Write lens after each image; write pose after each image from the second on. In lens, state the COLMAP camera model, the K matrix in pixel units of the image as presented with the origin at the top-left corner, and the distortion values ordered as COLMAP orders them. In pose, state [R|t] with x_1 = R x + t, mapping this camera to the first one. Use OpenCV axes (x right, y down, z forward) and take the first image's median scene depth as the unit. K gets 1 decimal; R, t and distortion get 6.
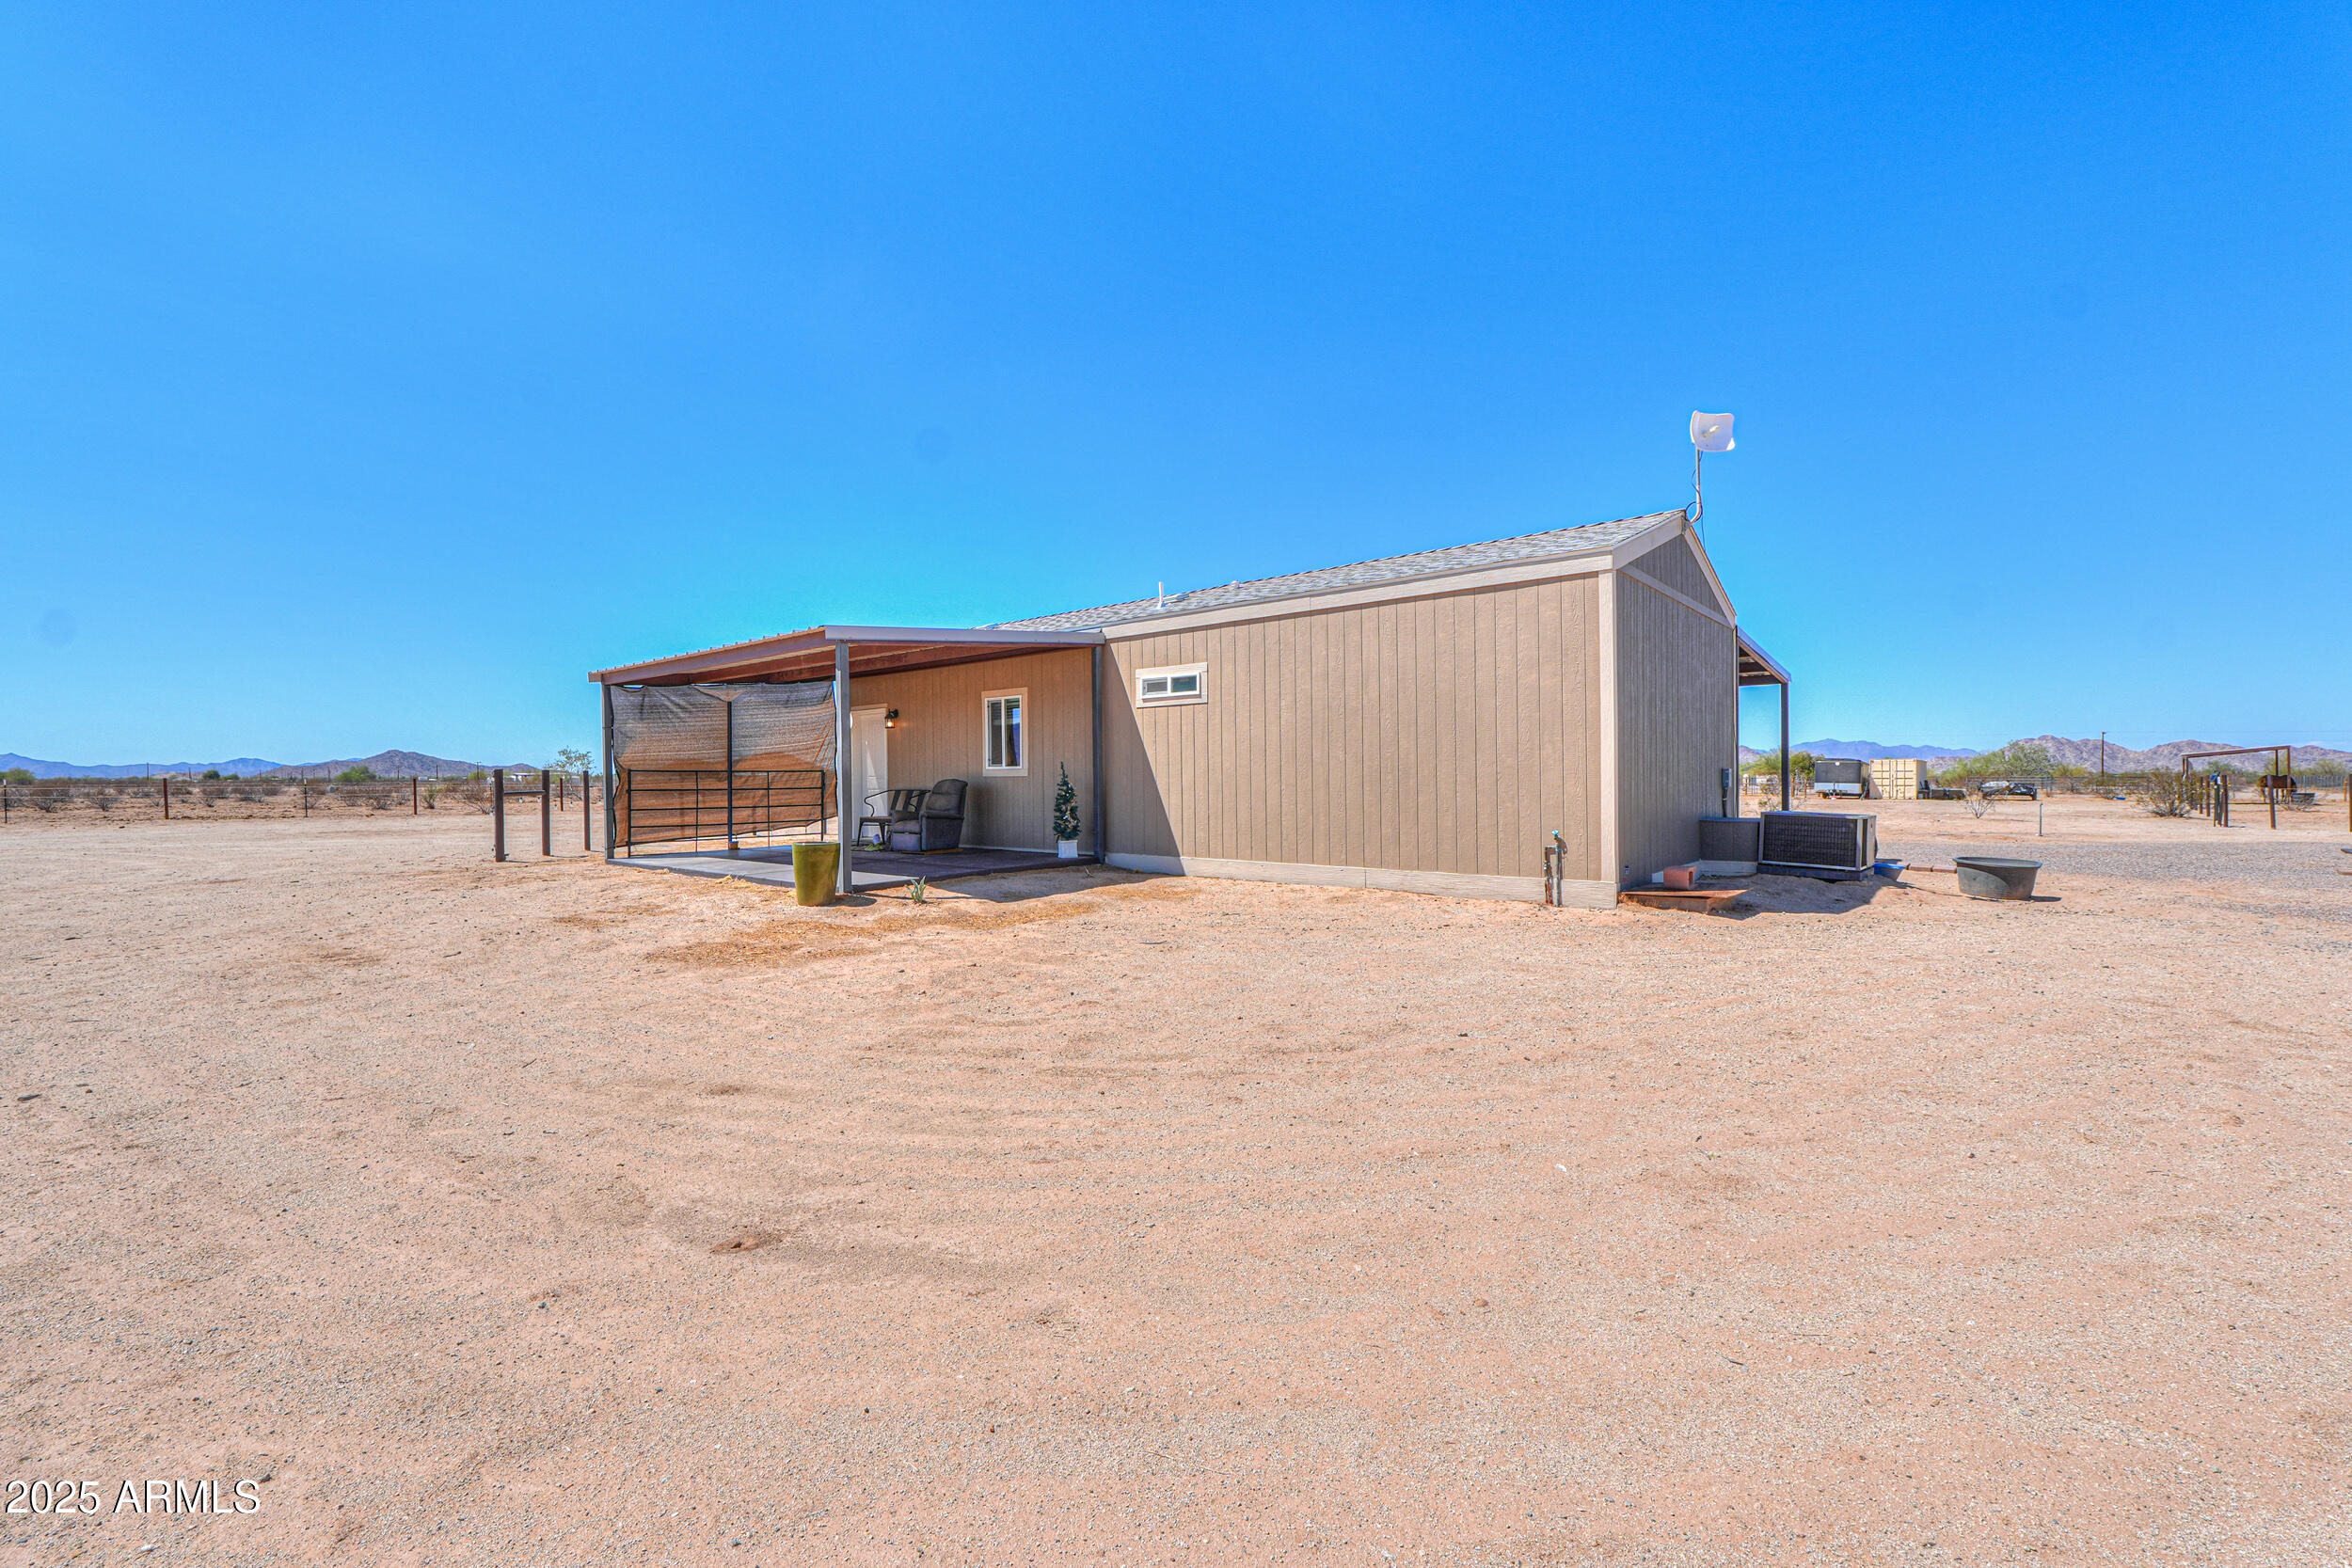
lens RADIAL K [[991.3, 0, 1183.4], [0, 991.3, 791.0], [0, 0, 1]] dist [-0.008170, 0.002054]
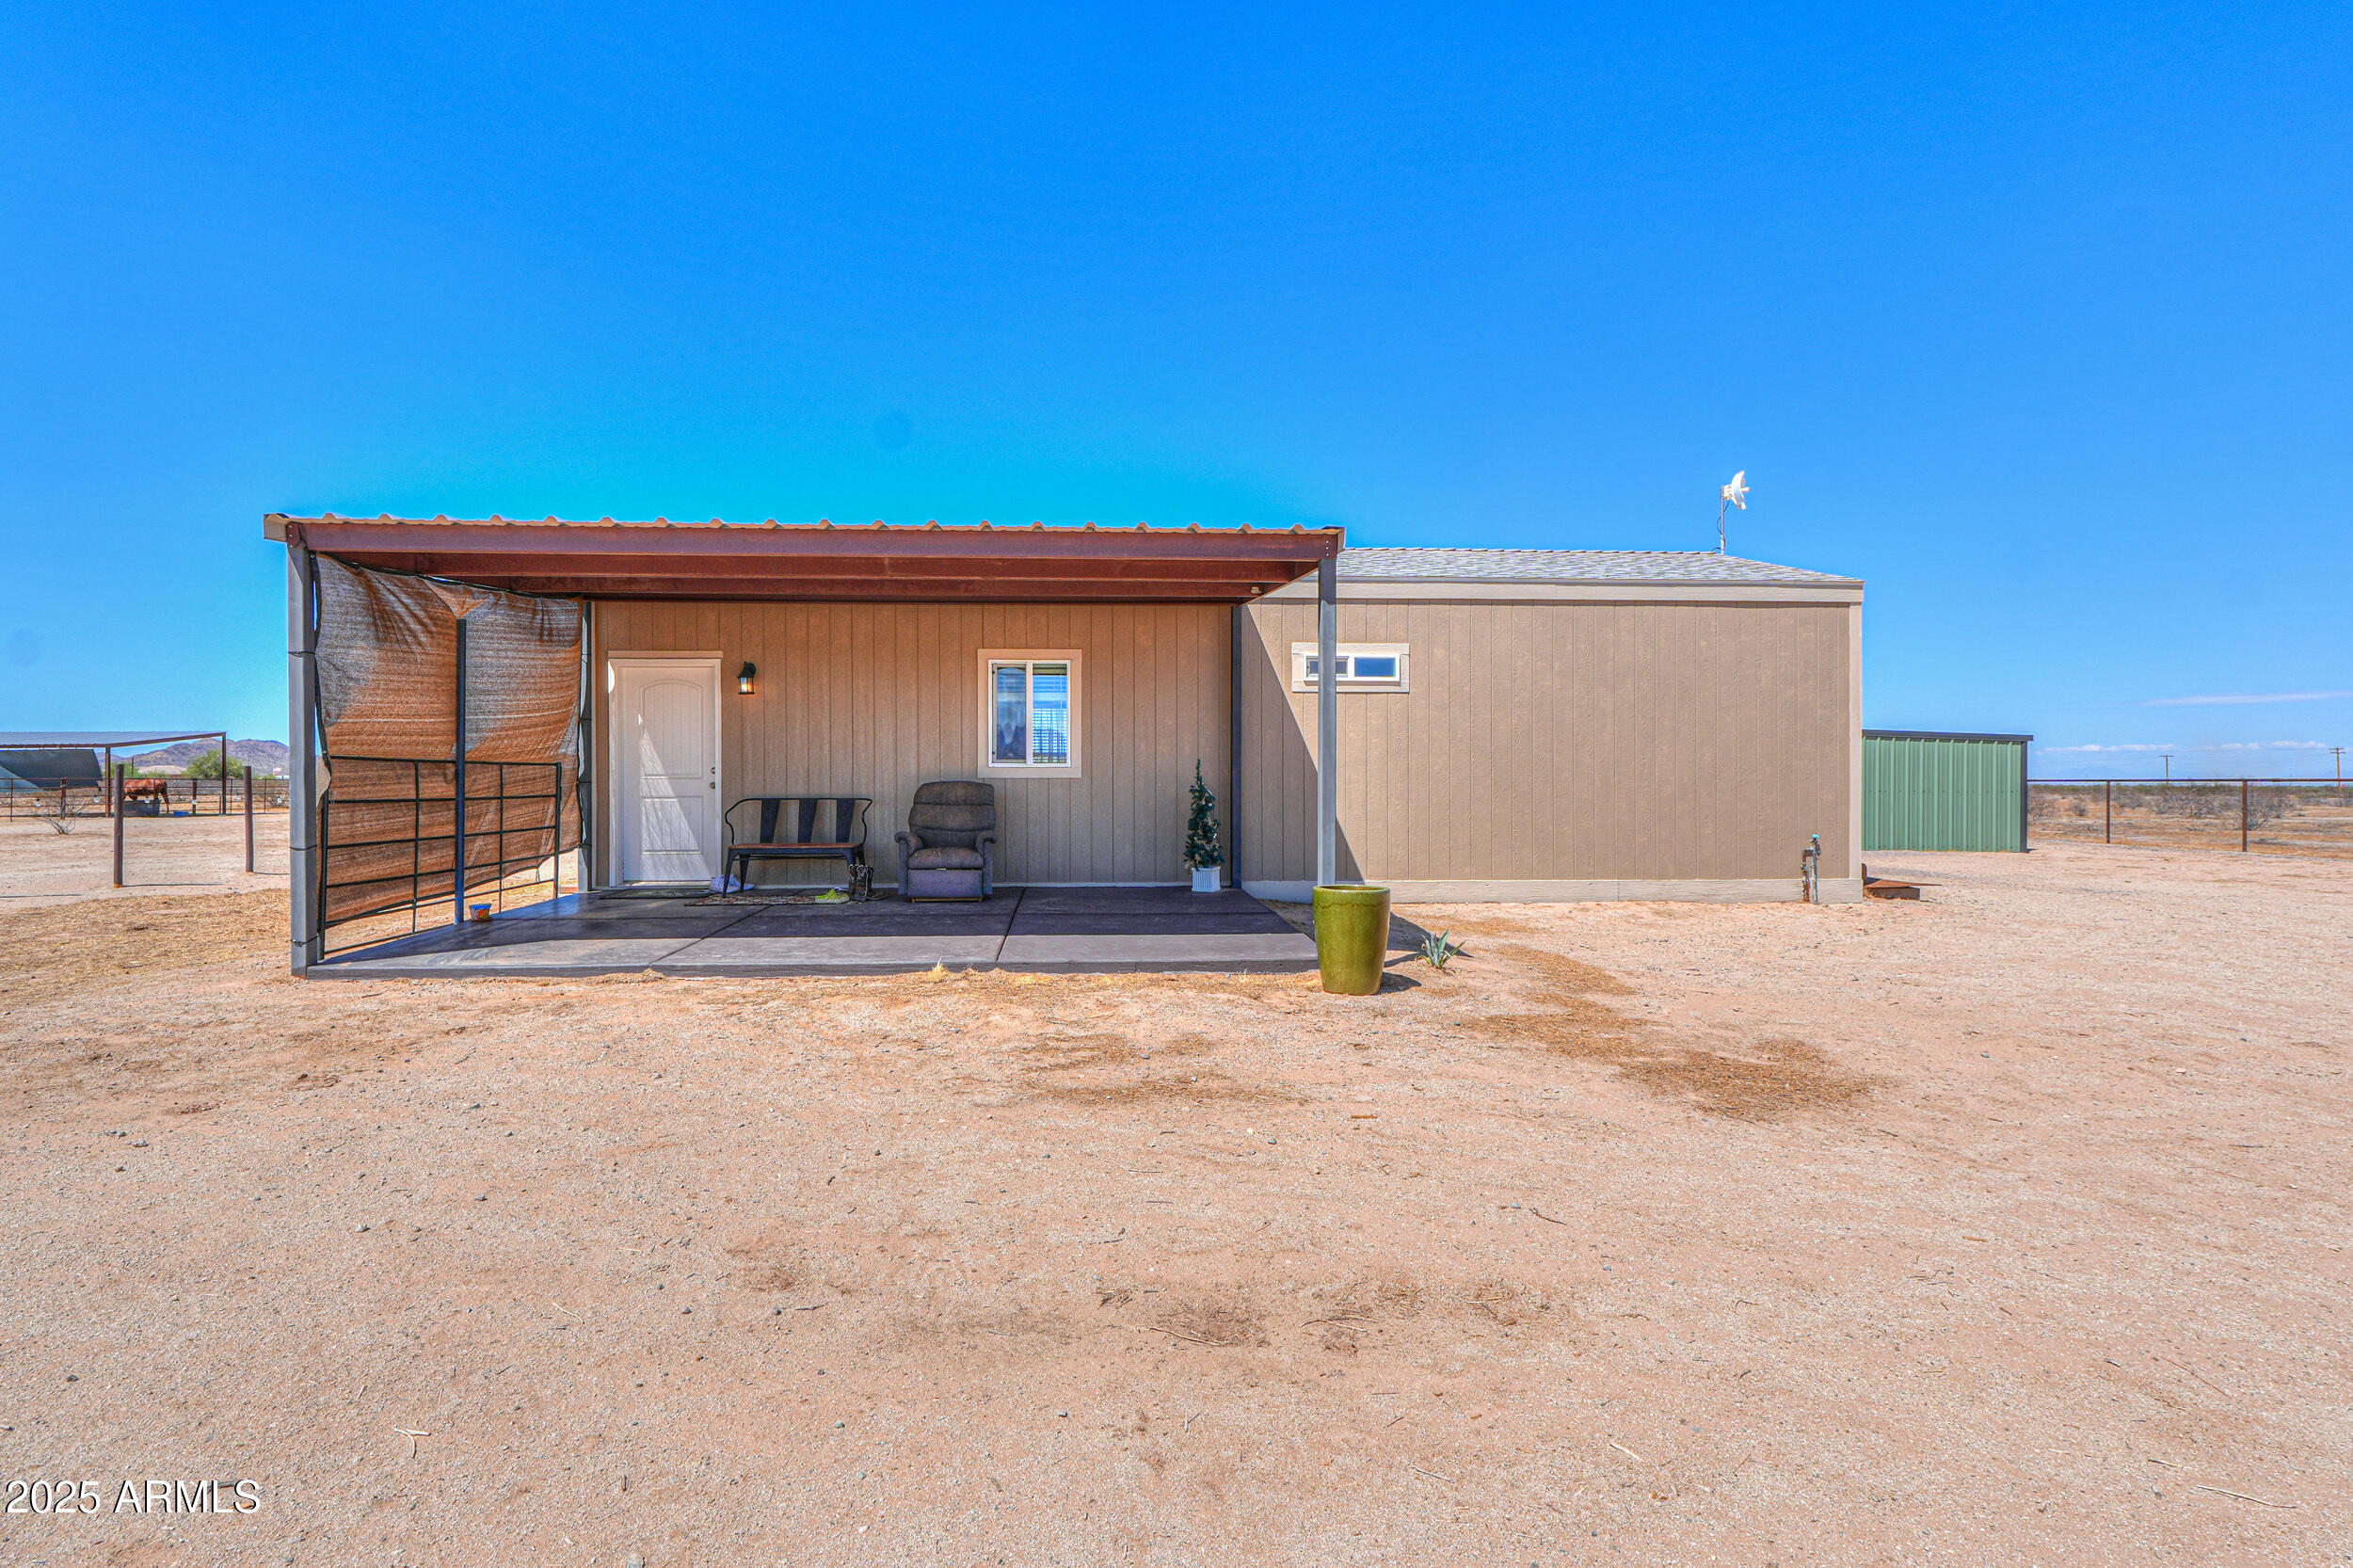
lens RADIAL K [[1054.1, 0, 1163.6], [0, 1054.1, 788.7], [0, 0, 1]] dist [-0.002605, -0.000023]
pose [[0.731731, 0.004152, 0.681581, -0.617361], [0.002722, 0.999956, -0.009013, -0.001094], [-0.681588, 0.008450, 0.731687, 0.420816]]
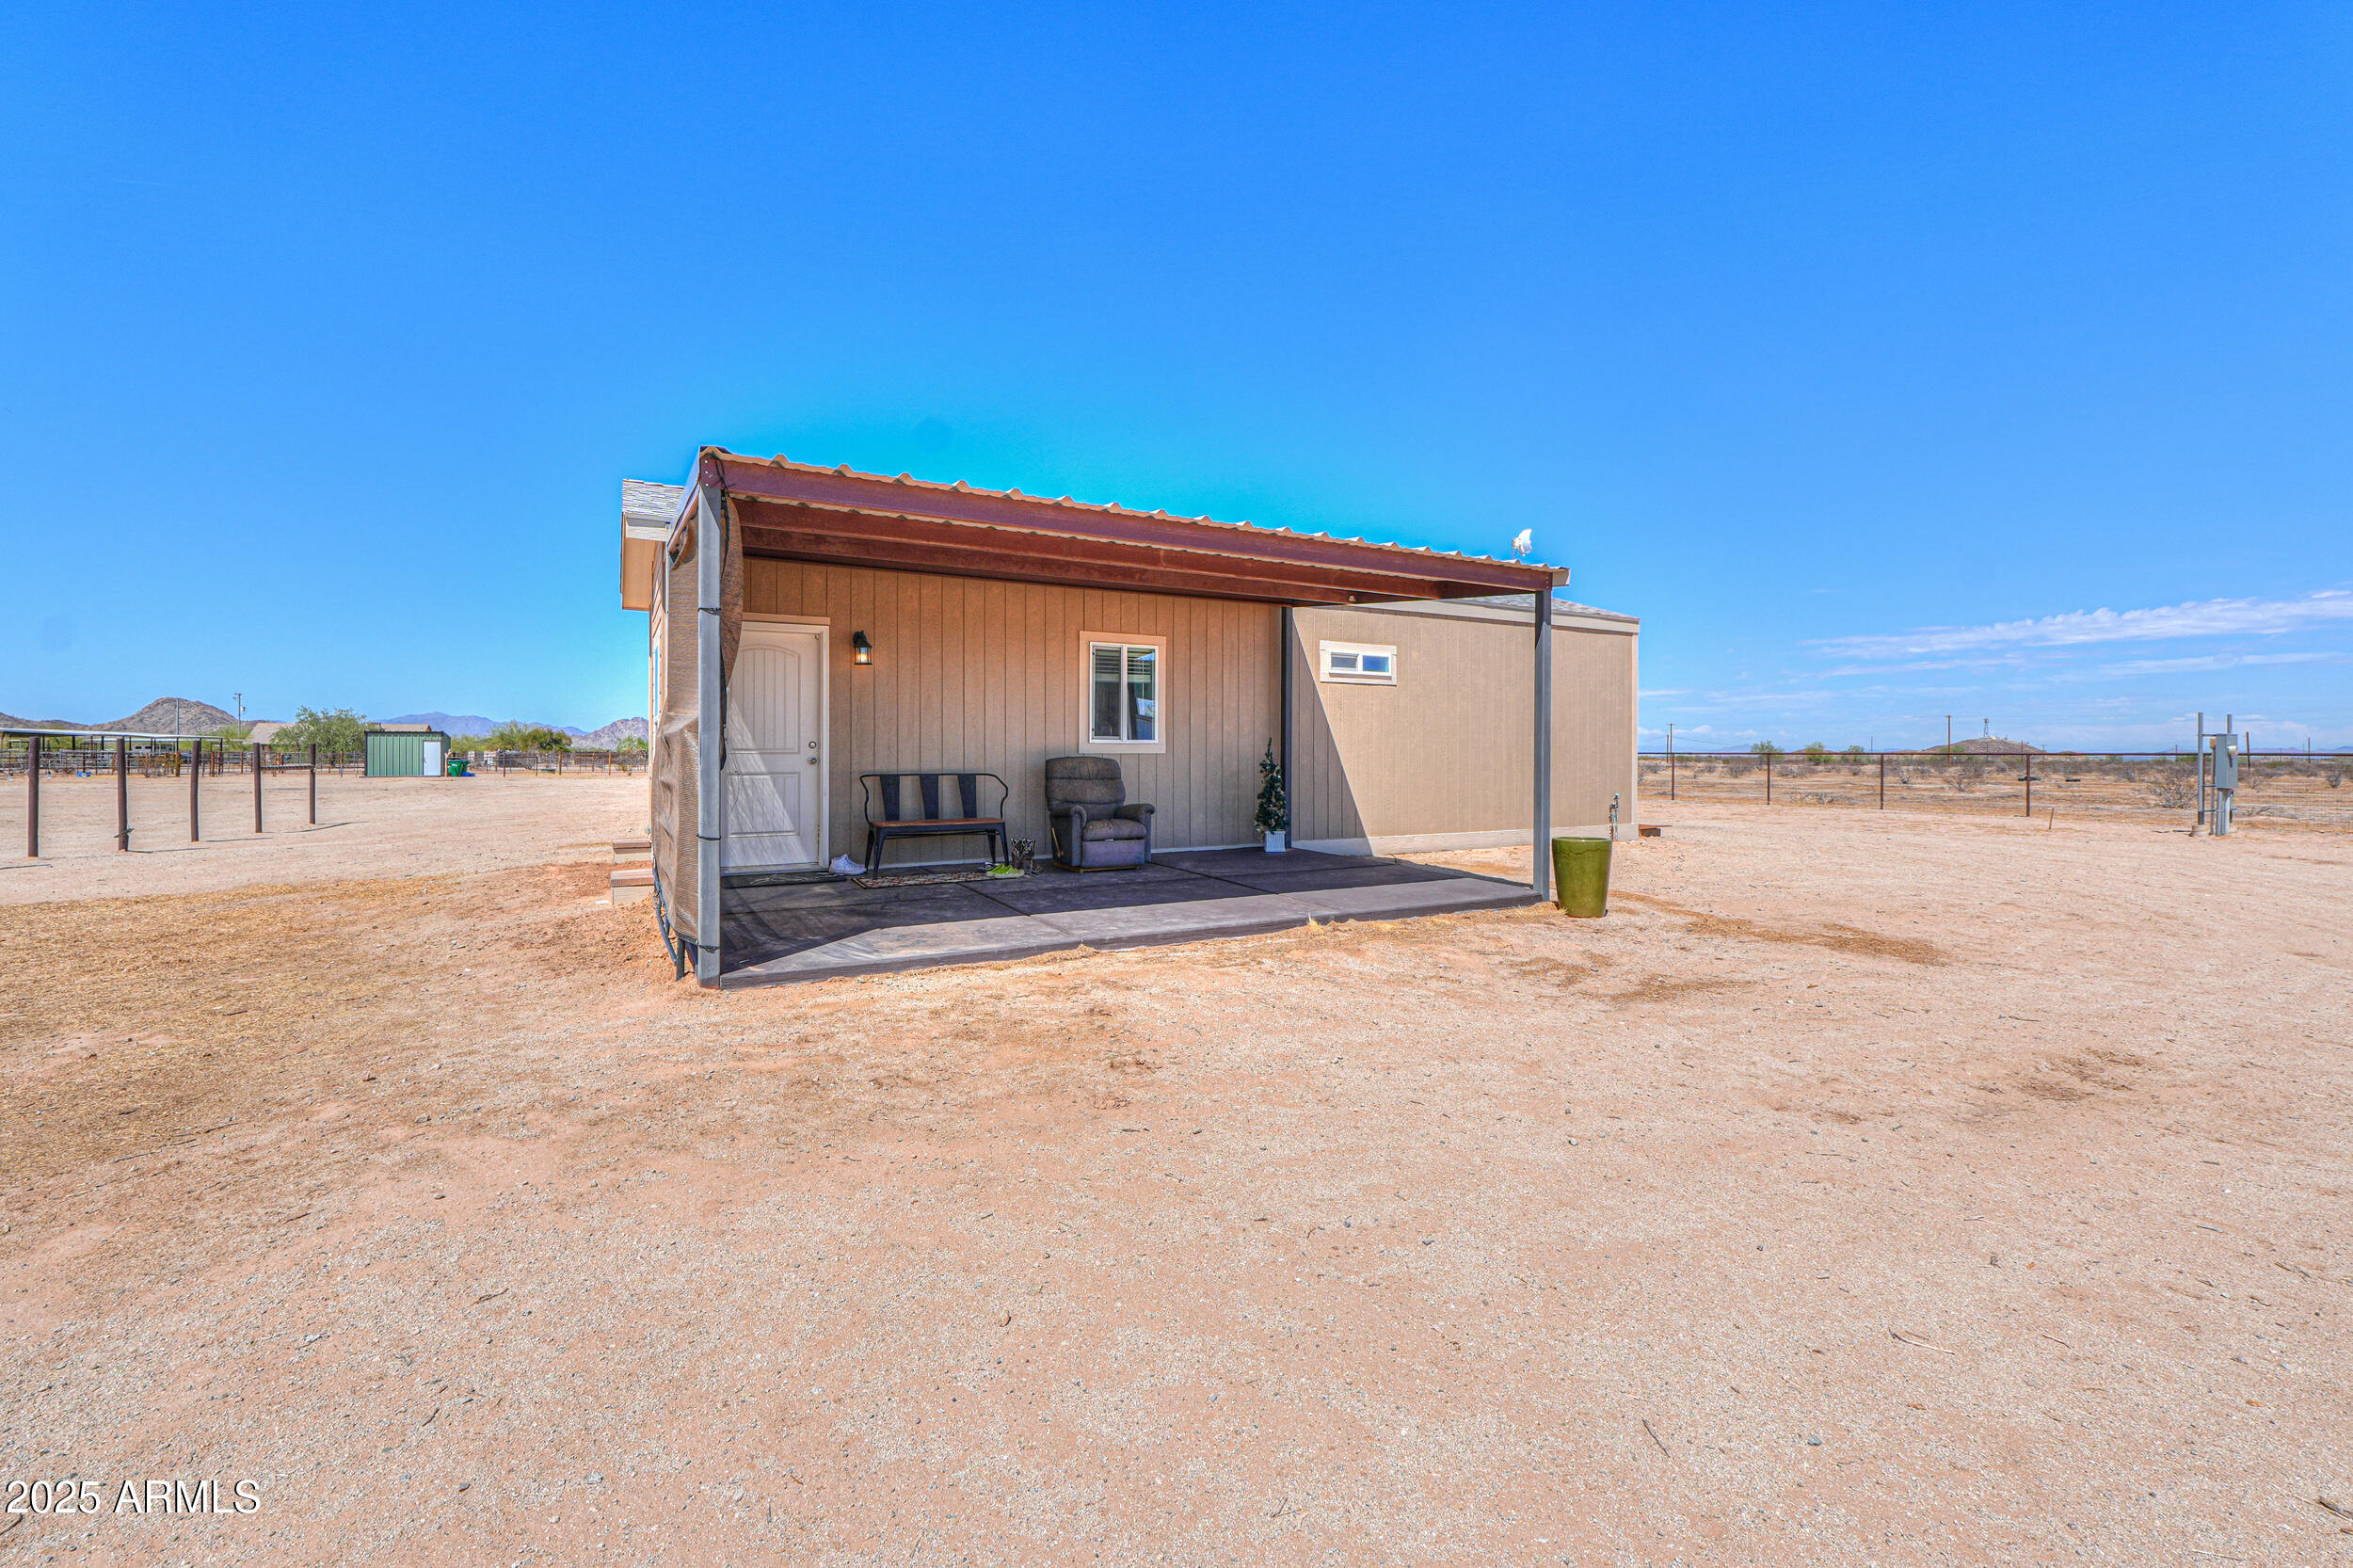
lens RADIAL K [[991.8, 0, 1195.3], [0, 991.8, 762.3], [0, 0, 1]] dist [-0.008170, 0.002054]
pose [[0.340709, 0.000288, 0.940169, -0.866426], [0.006996, 0.999971, -0.002842, -0.006264], [-0.940143, 0.007546, 0.340697, 0.717909]]
